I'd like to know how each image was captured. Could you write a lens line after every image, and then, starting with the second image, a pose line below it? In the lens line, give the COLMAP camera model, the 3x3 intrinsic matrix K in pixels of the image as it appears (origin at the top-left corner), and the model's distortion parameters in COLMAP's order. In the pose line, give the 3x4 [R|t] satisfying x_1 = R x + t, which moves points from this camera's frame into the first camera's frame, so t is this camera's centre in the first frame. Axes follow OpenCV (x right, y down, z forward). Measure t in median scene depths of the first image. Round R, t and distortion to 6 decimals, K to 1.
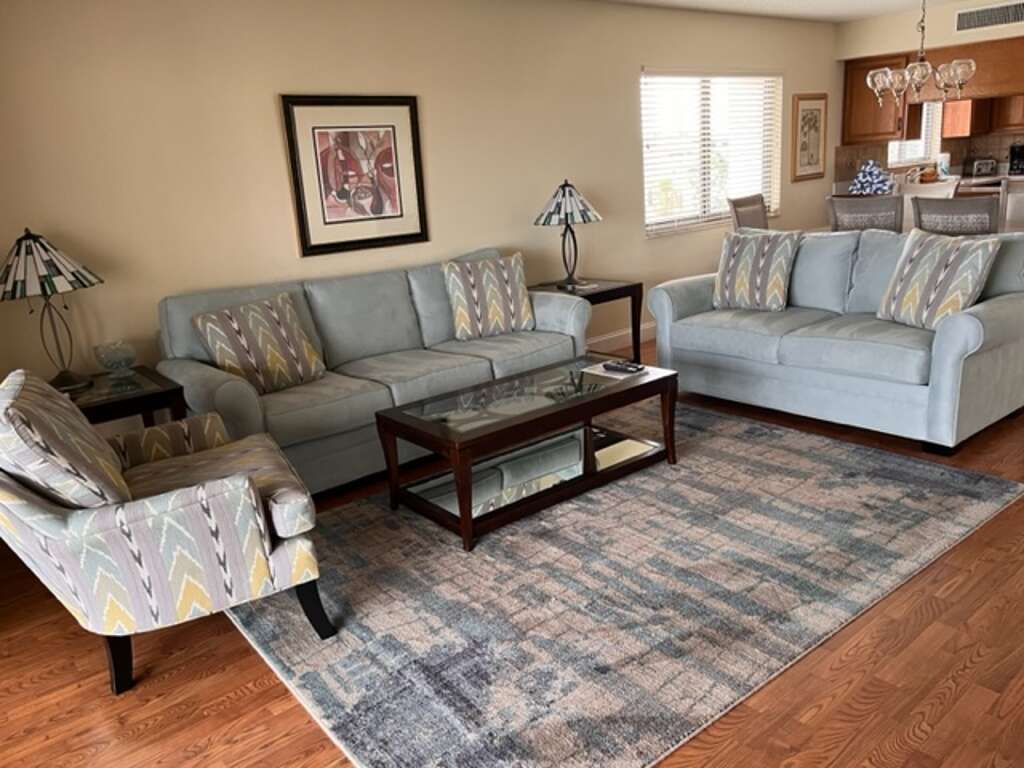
lens RADIAL K [[774.9, 0, 499.5], [0, 774.9, 383.1], [0, 0, 1]] dist [0.060651, -0.098273]
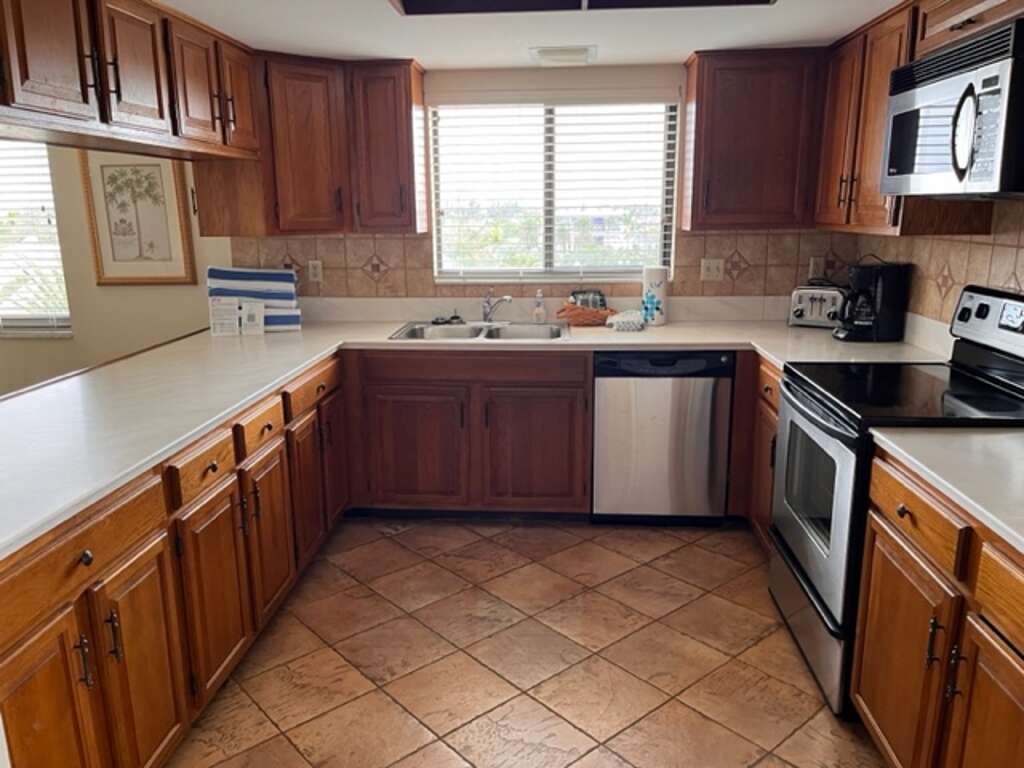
lens RADIAL K [[780.4, 0, 512.0], [0, 780.4, 384.0], [0, 0, 1]] dist [0.087438, -0.130963]
pose [[0.729220, 0.214226, -0.649881, 2.173348], [-0.222631, 0.972335, 0.070708, -0.638230], [0.647050, 0.093122, 0.756739, 1.629565]]
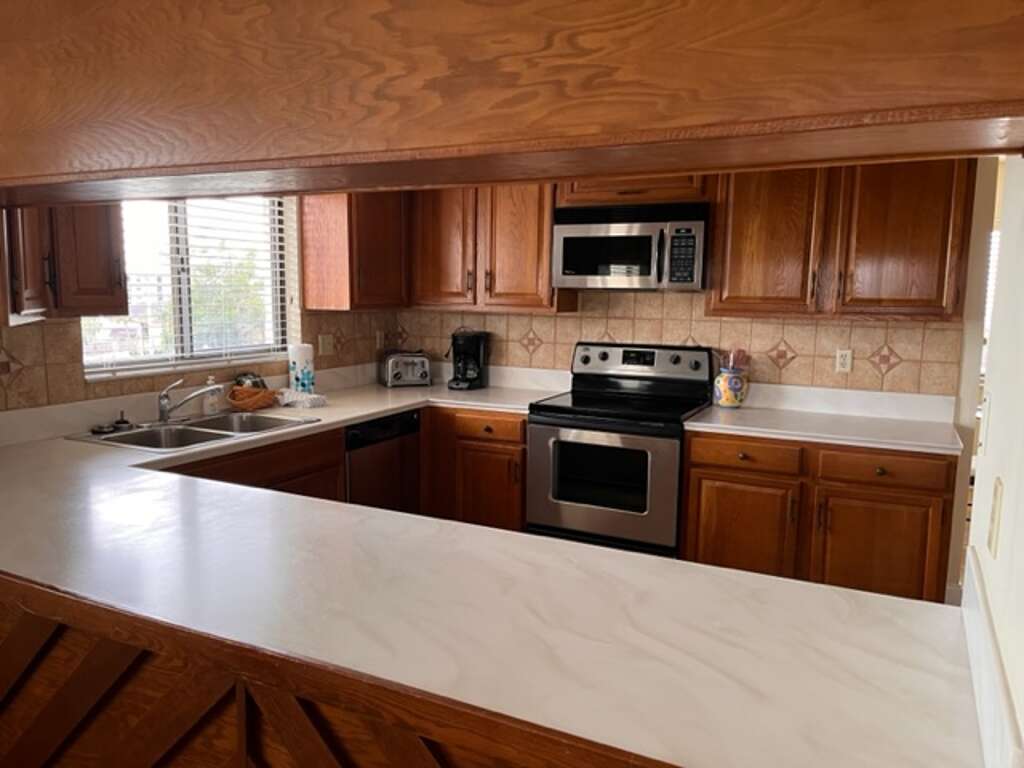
lens RADIAL K [[780.4, 0, 512.0], [0, 780.4, 384.0], [0, 0, 1]] dist [0.087438, -0.130963]
pose [[0.910519, 0.037648, 0.411749, 1.281802], [0.026701, 0.988413, -0.149420, -0.516249], [-0.412604, 0.147044, 0.898964, 1.409269]]
